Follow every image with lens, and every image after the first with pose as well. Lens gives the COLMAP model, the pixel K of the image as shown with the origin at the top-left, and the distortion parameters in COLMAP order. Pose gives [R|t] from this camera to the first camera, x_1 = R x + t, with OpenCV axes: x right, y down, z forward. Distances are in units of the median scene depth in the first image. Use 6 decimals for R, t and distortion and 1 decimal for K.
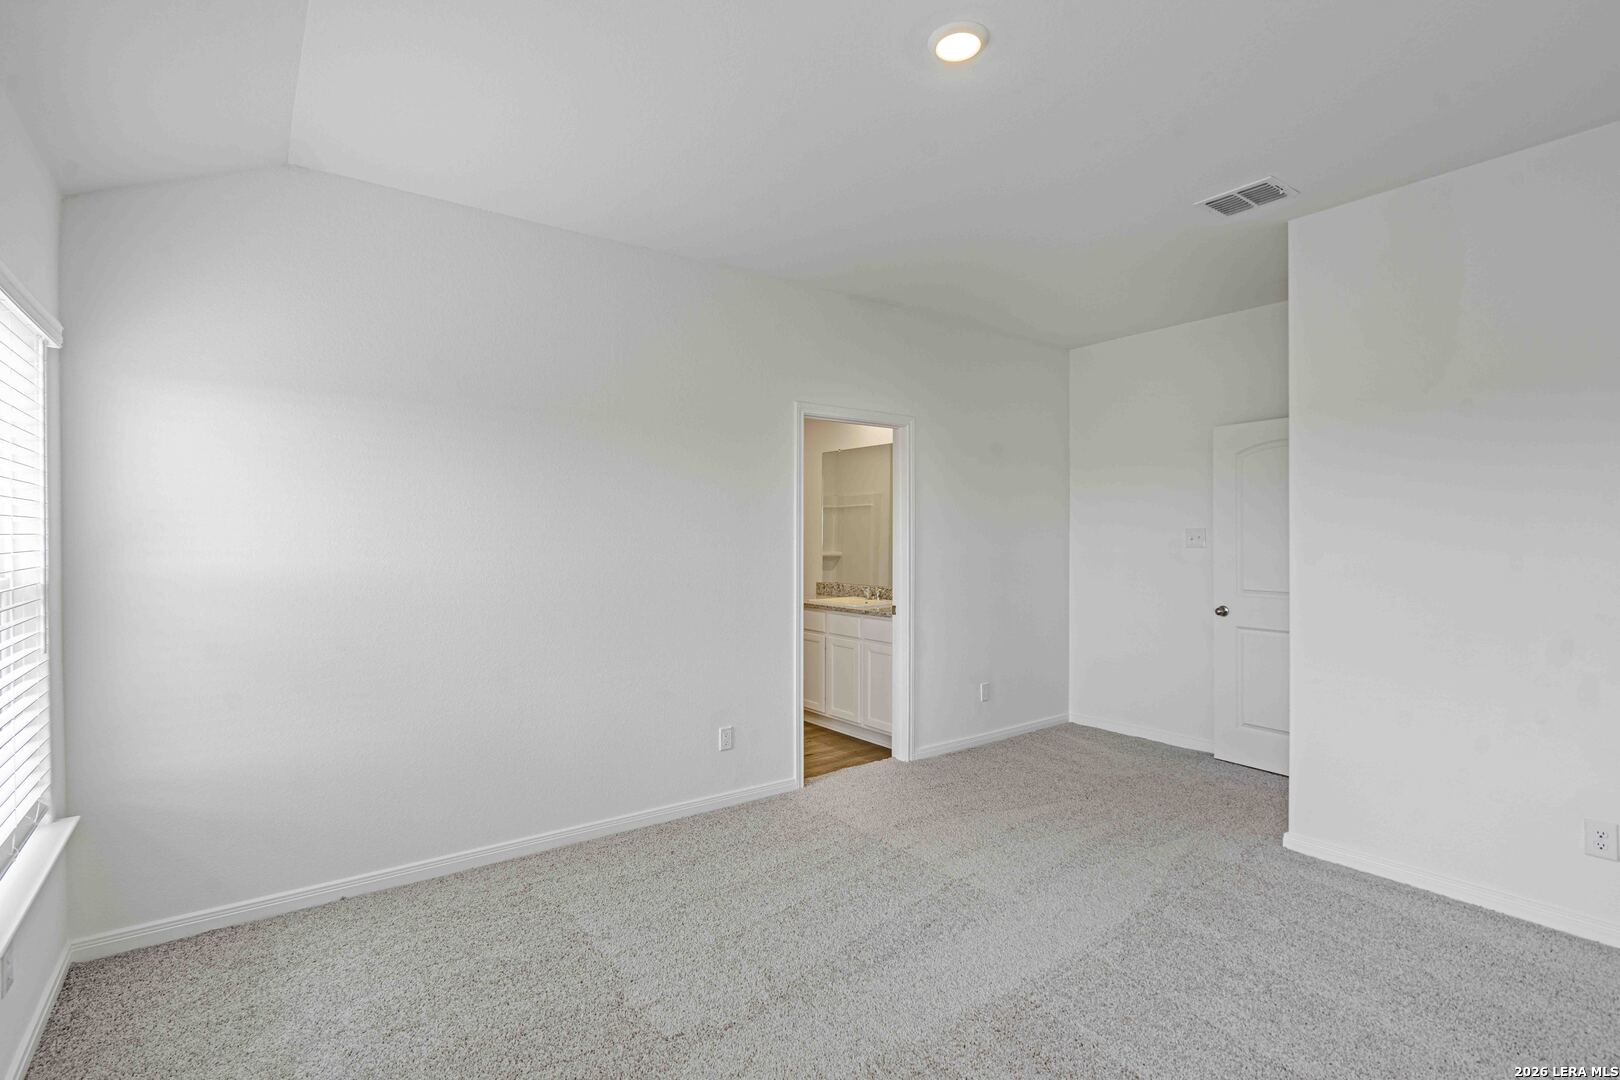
lens RADIAL K [[736.1, 0, 803.8], [0, 736.1, 542.7], [0, 0, 1]] dist [-0.001001, 0.000568]
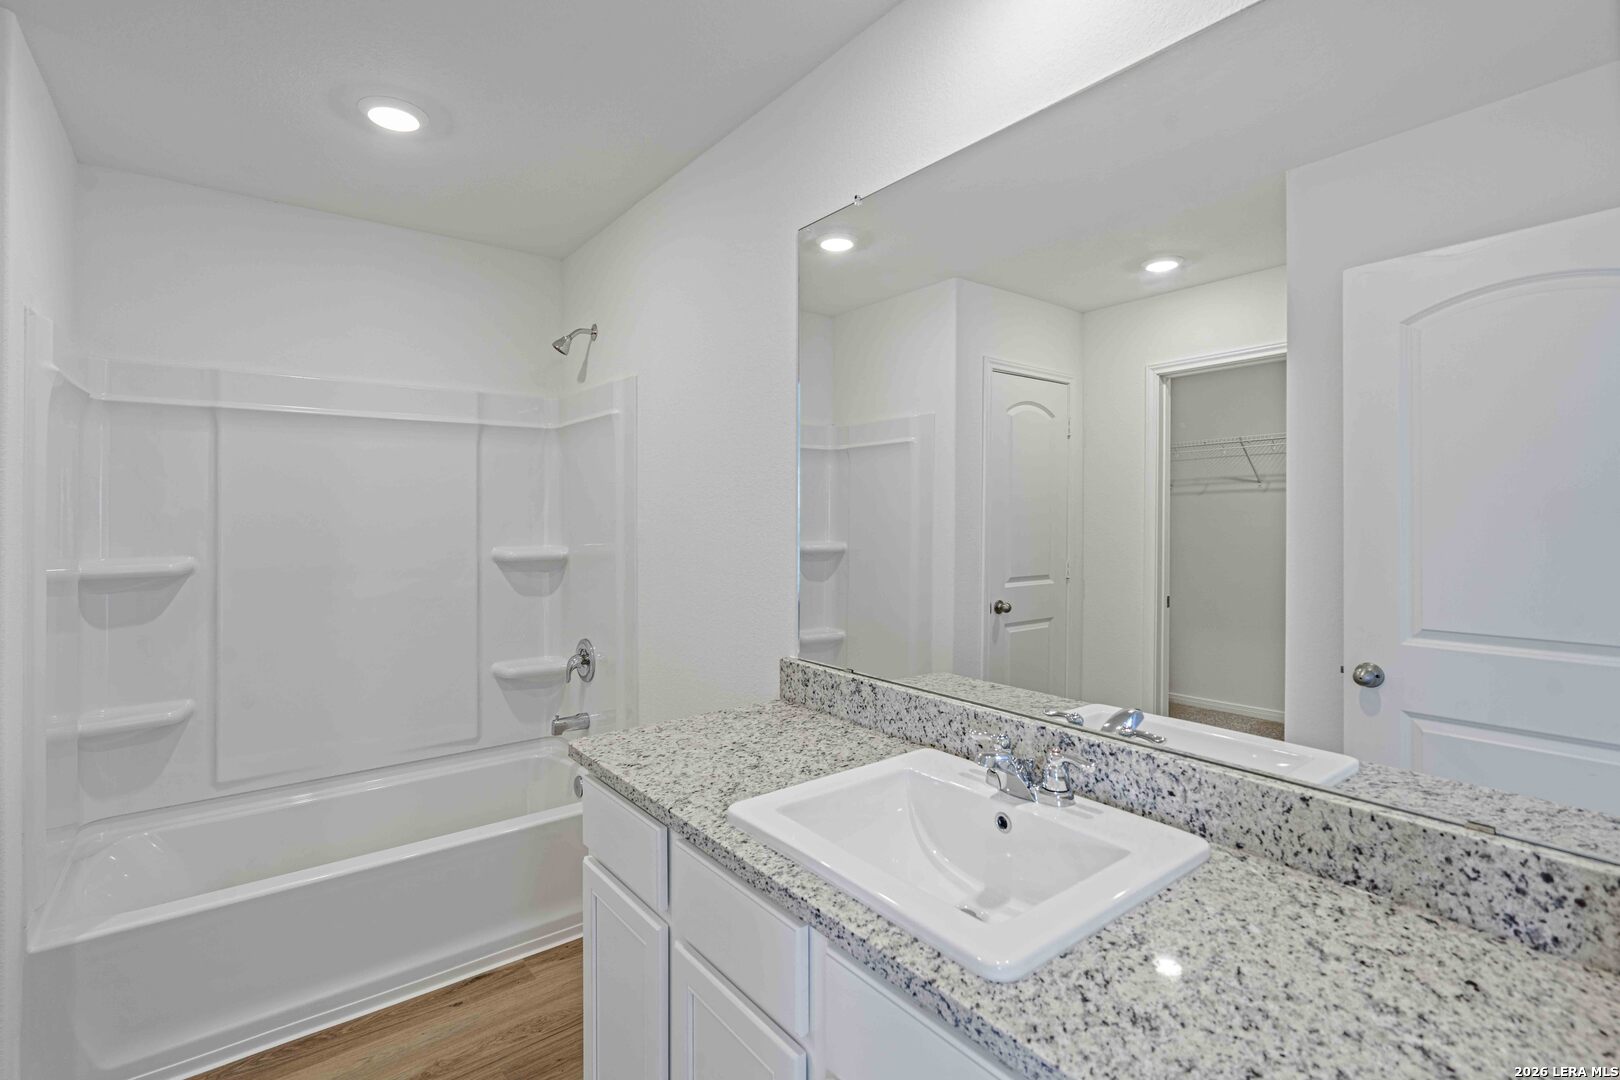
lens RADIAL K [[750.9, 0, 806.6], [0, 750.9, 515.6], [0, 0, 1]] dist [-0.004048, 0.000644]
pose [[0.999782, -0.001772, 0.020819, 0.016796], [0.001851, 0.999991, -0.003752, -0.003315], [-0.020812, 0.003790, 0.999776, 0.534260]]
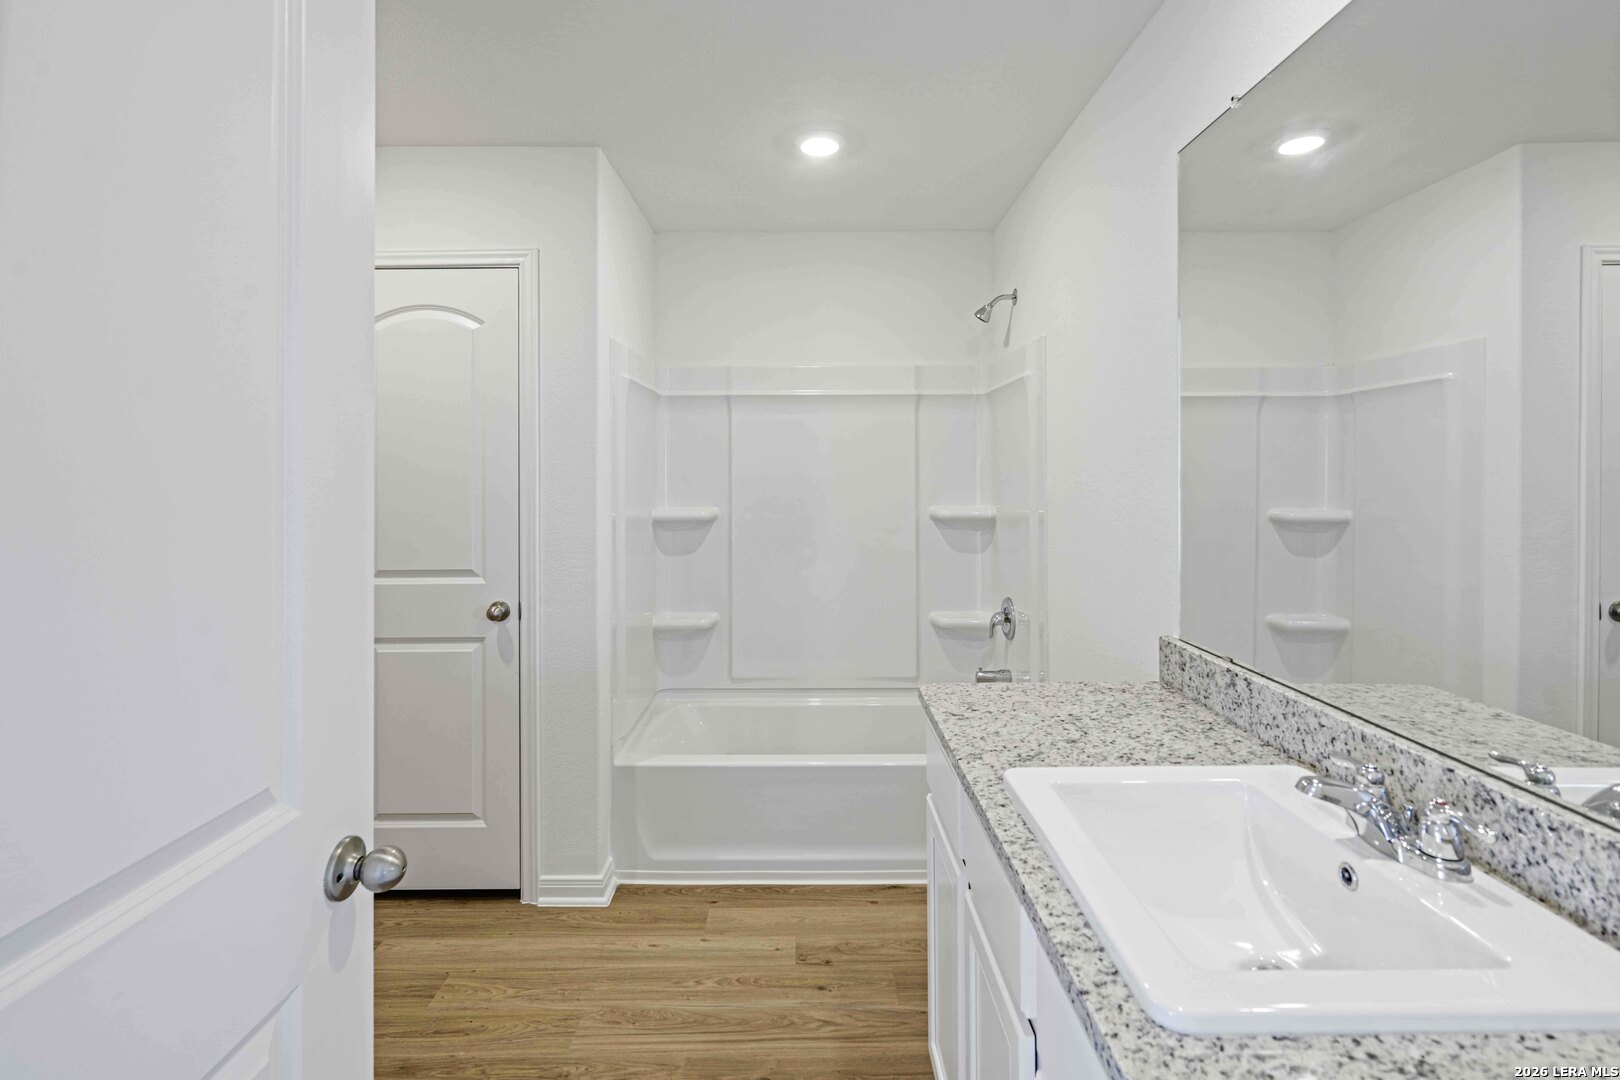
lens RADIAL K [[752.1, 0, 808.1], [0, 752.1, 481.8], [0, 0, 1]] dist [0.001809, 0.000512]
pose [[0.804123, 0.002514, -0.594458, 0.060178], [-0.001449, 0.999996, 0.002269, -0.003153], [0.594461, -0.000963, 0.804124, 0.541201]]
